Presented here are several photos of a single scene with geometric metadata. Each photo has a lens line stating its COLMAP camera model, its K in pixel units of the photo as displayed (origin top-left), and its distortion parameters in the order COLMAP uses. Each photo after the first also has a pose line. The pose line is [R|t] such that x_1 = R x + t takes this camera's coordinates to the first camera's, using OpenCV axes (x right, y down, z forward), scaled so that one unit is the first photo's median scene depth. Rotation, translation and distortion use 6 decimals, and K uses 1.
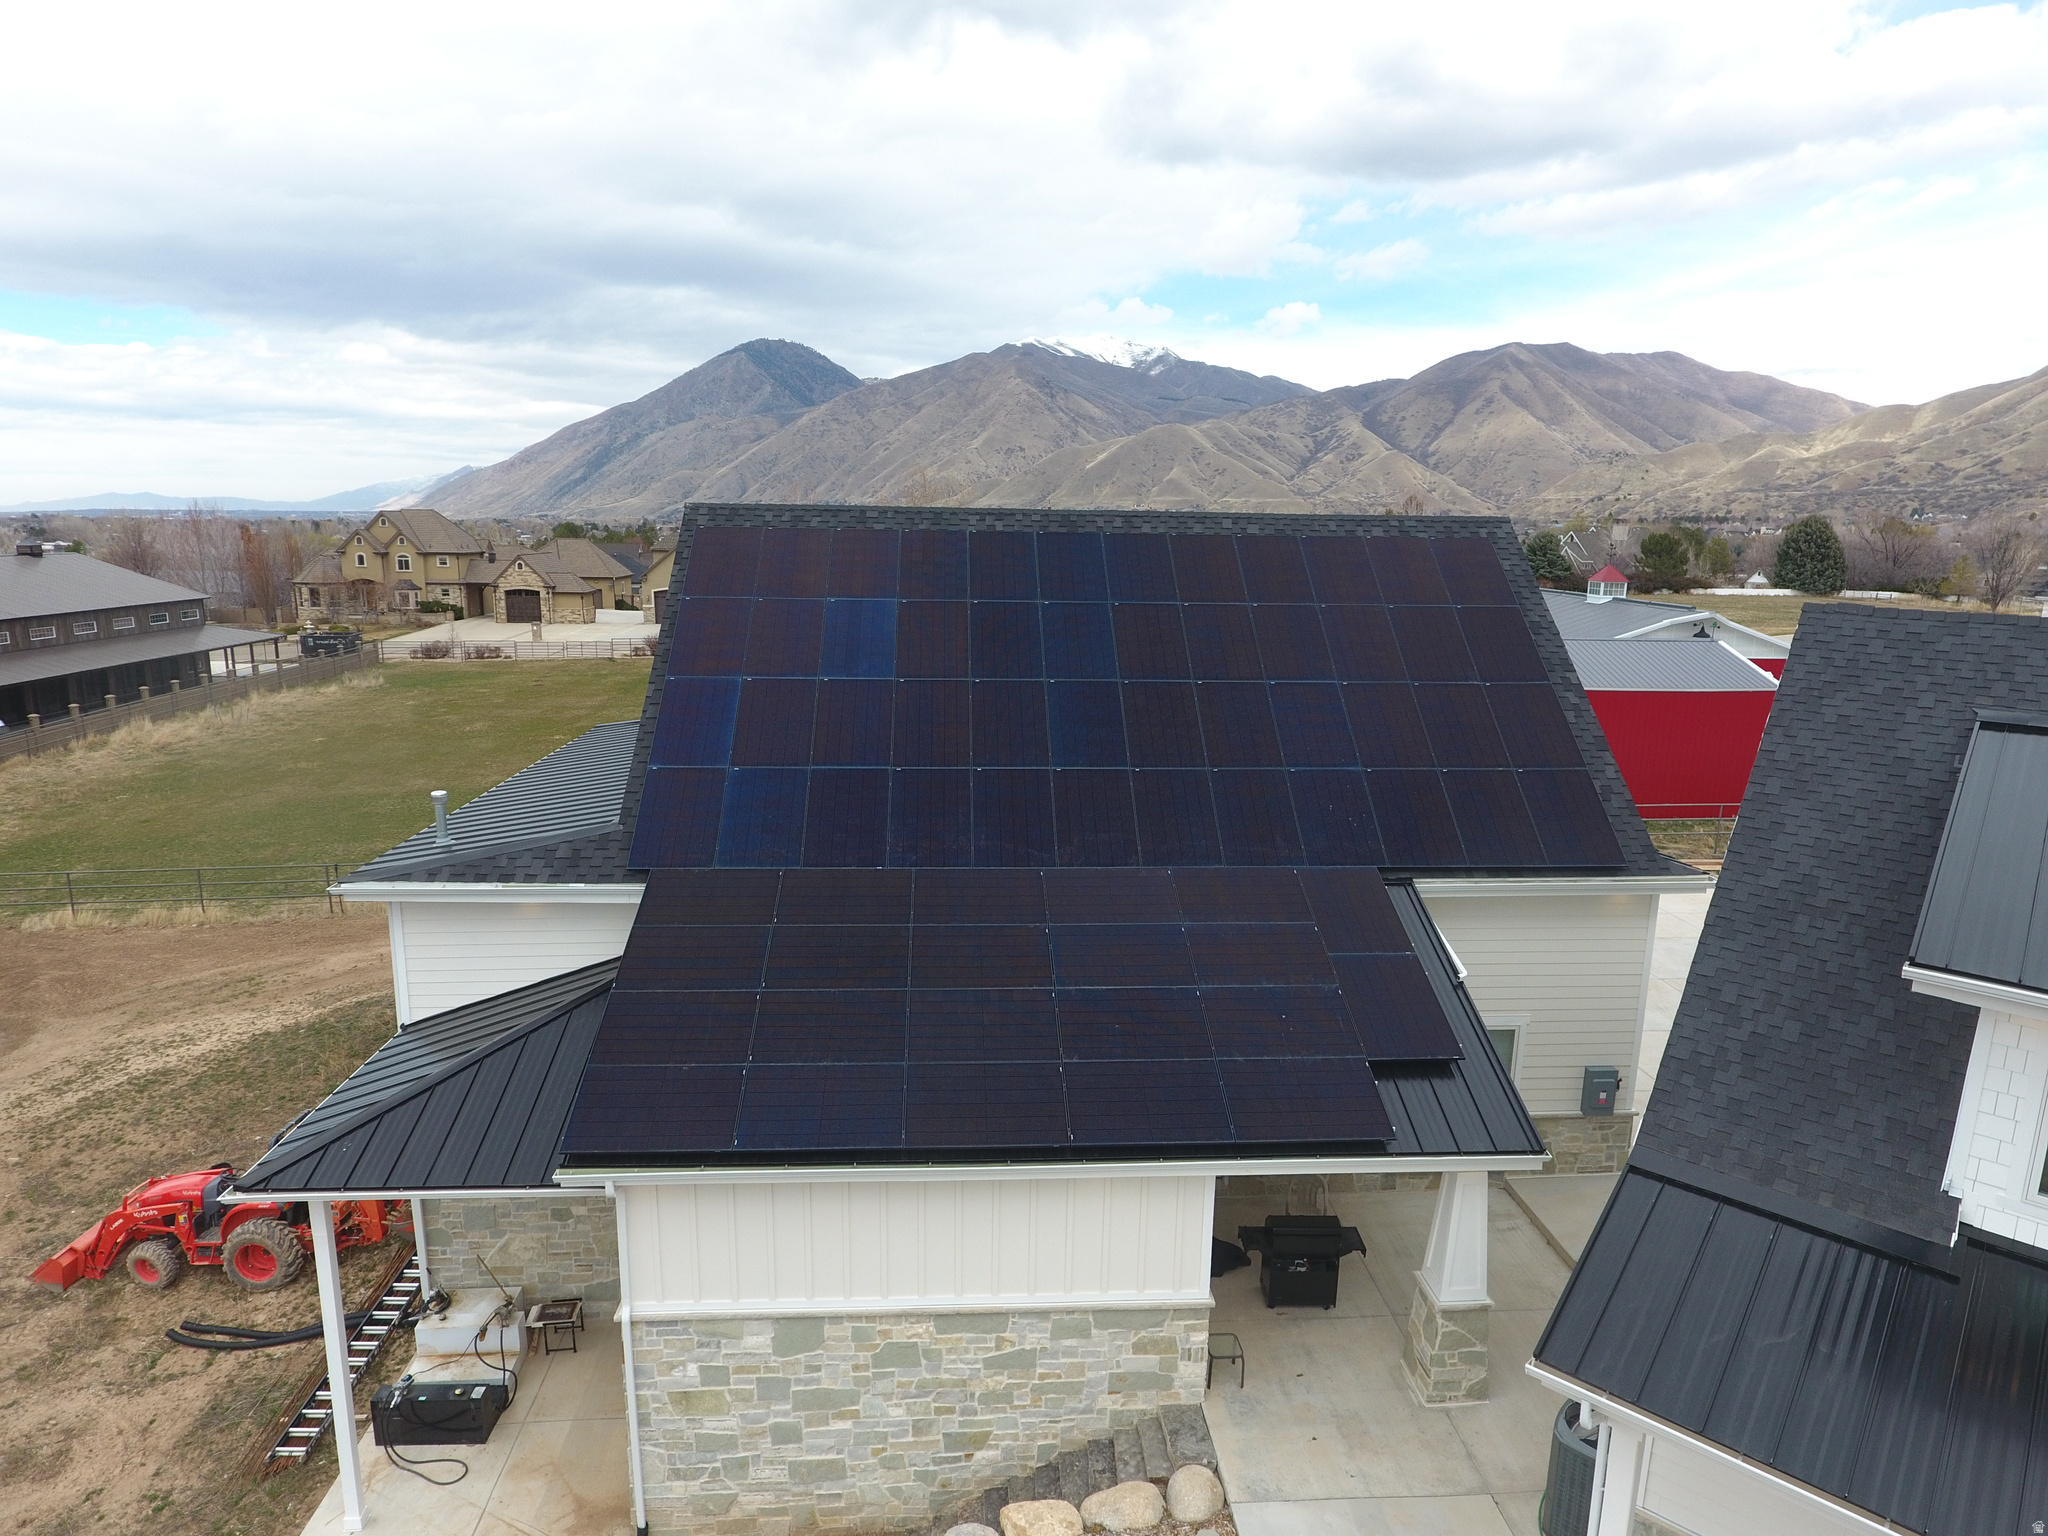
lens RADIAL K [[1202.2, 0, 1026.0], [0, 1202.2, 768.9], [0, 0, 1]] dist [-0.003915, -0.000399]
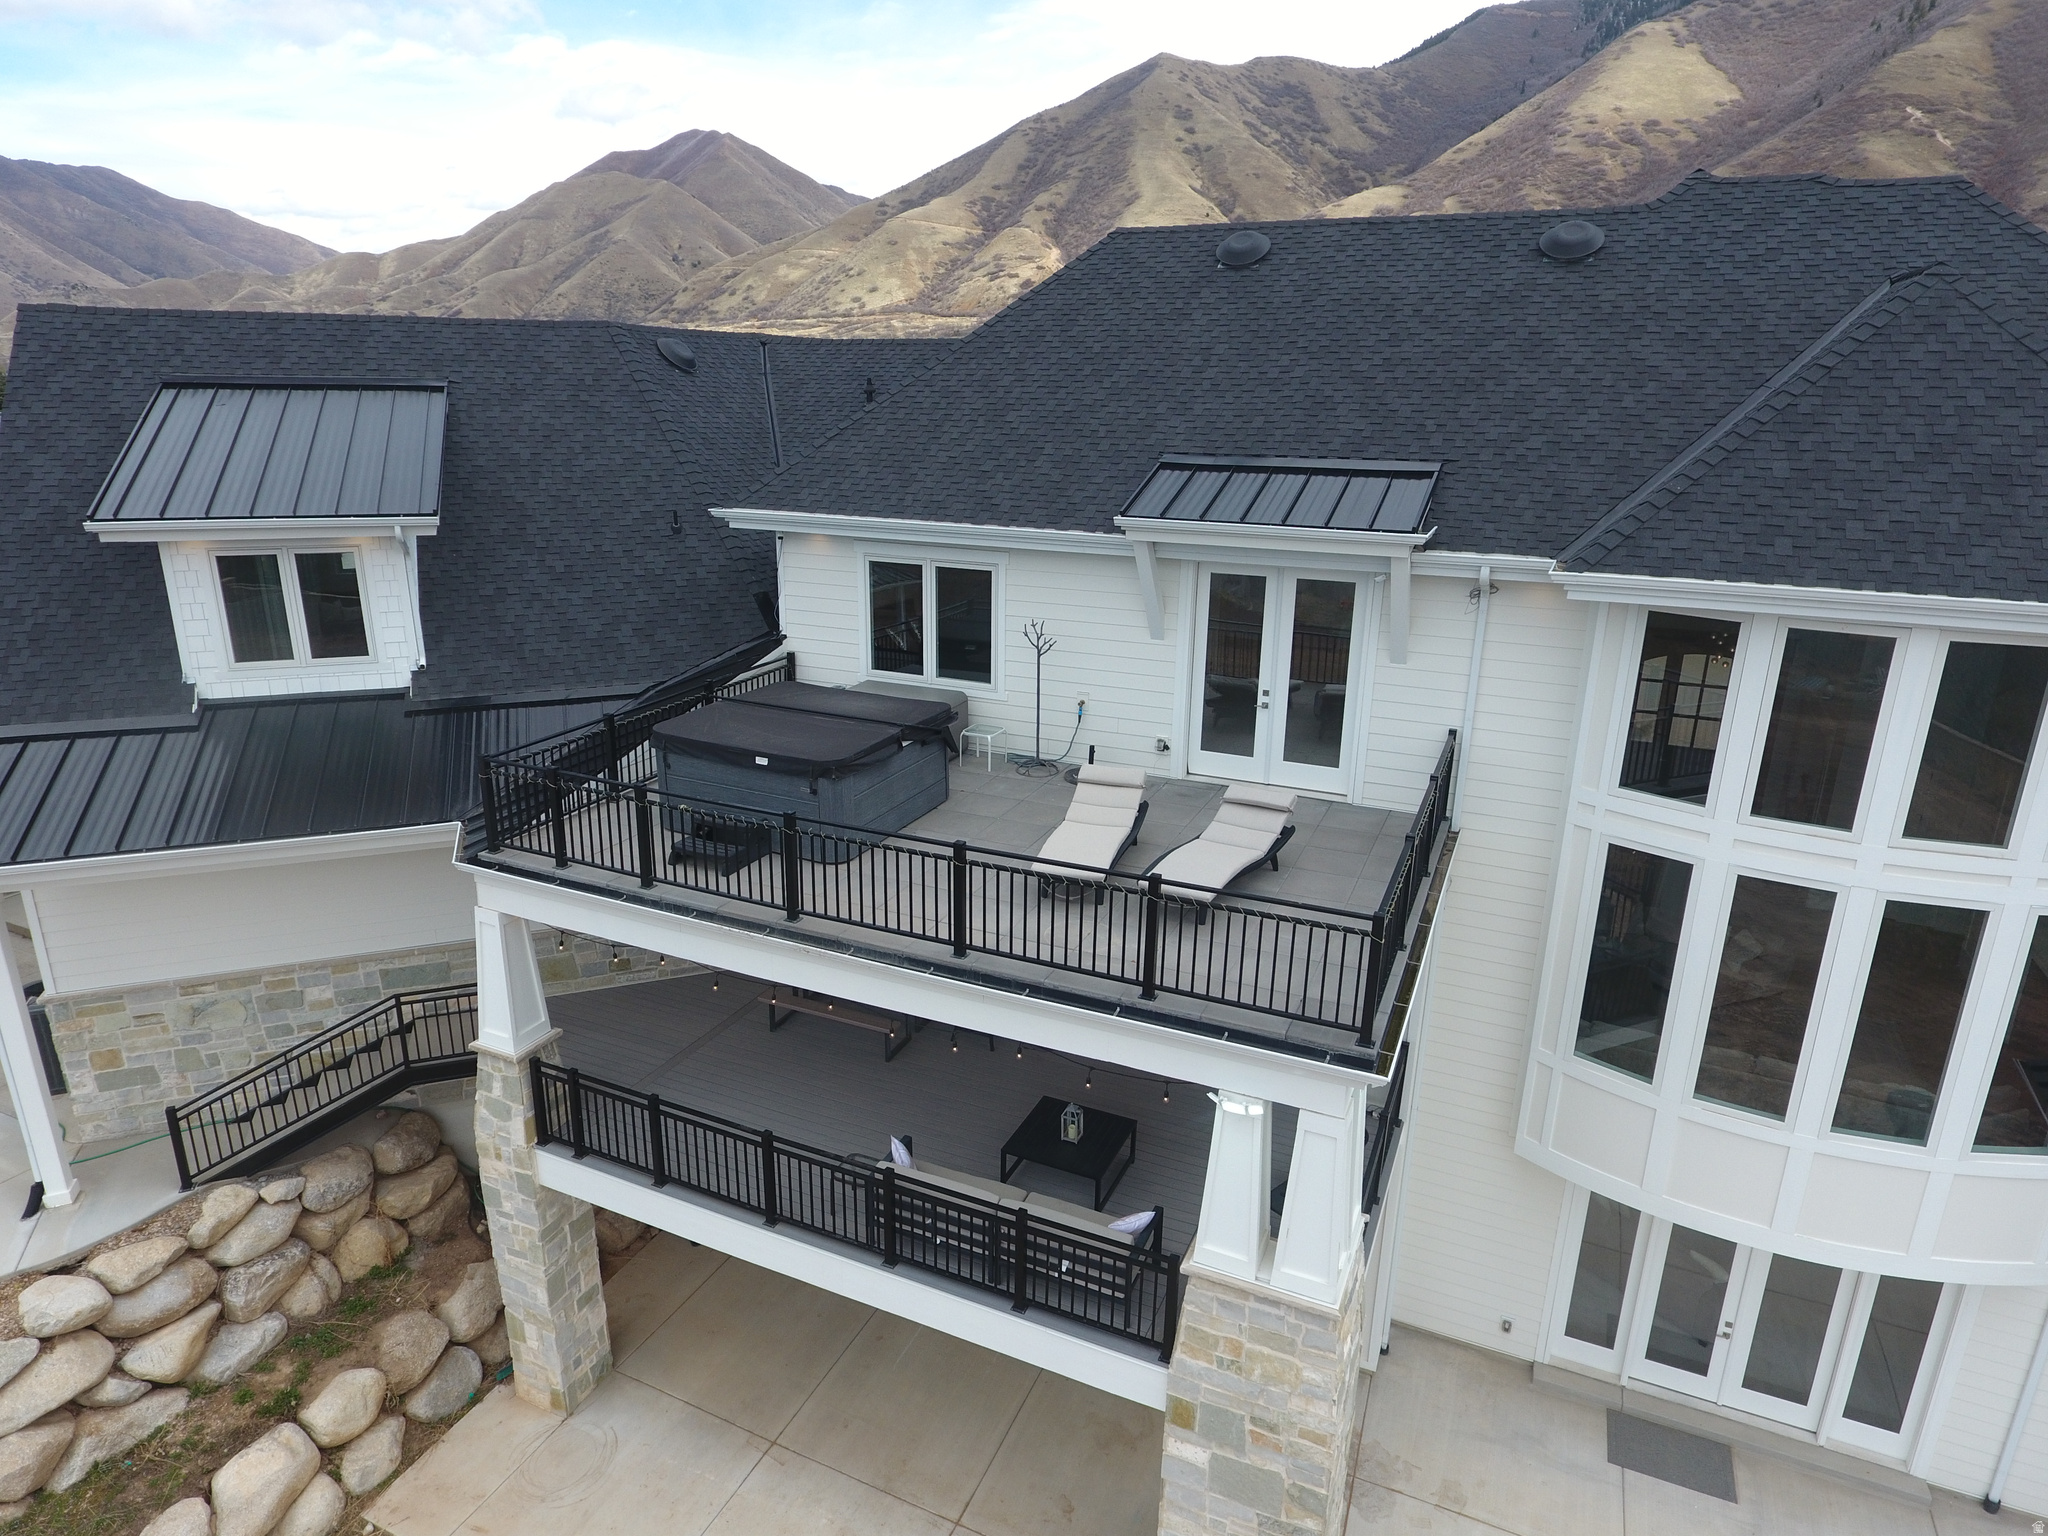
lens RADIAL K [[1202.2, 0, 1023.4], [0, 1202.2, 765.9], [0, 0, 1]] dist [-0.003915, -0.000399]
pose [[0.471799, -0.272707, 0.838473, -0.012501], [0.173282, 0.961099, 0.215087, 0.237743], [-0.864511, 0.043814, 0.500701, -0.483546]]
